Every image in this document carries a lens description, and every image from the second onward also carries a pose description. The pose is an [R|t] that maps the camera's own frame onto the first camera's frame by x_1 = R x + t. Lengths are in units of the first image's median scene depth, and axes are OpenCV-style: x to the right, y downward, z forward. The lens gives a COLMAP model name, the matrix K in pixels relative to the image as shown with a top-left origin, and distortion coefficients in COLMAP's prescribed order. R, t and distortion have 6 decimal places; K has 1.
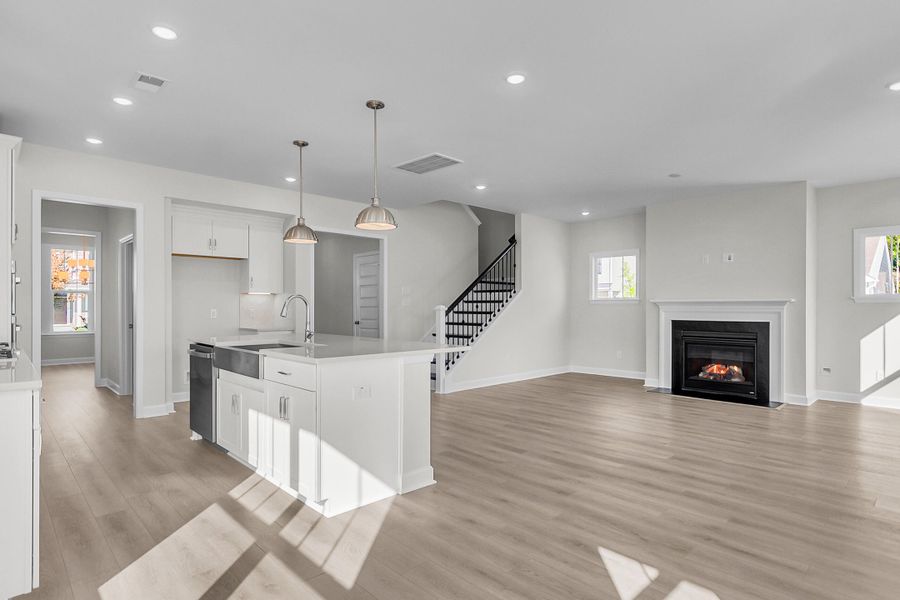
lens RADIAL K [[479.2, 0, 436.1], [0, 479.2, 301.5], [0, 0, 1]] dist [0.001585, 0.001574]
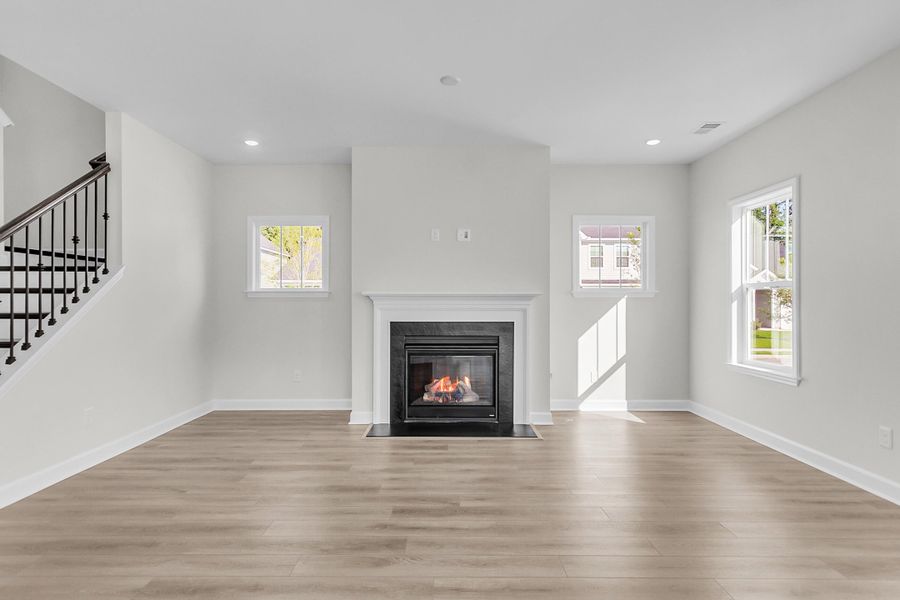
lens RADIAL K [[479.2, 0, 454.7], [0, 479.2, 307.4], [0, 0, 1]] dist [0.001585, 0.001574]
pose [[0.692488, -0.008921, 0.721375, 0.065006], [-0.008584, 0.999751, 0.020604, 0.003843], [-0.721379, -0.020460, 0.692239, 0.462987]]
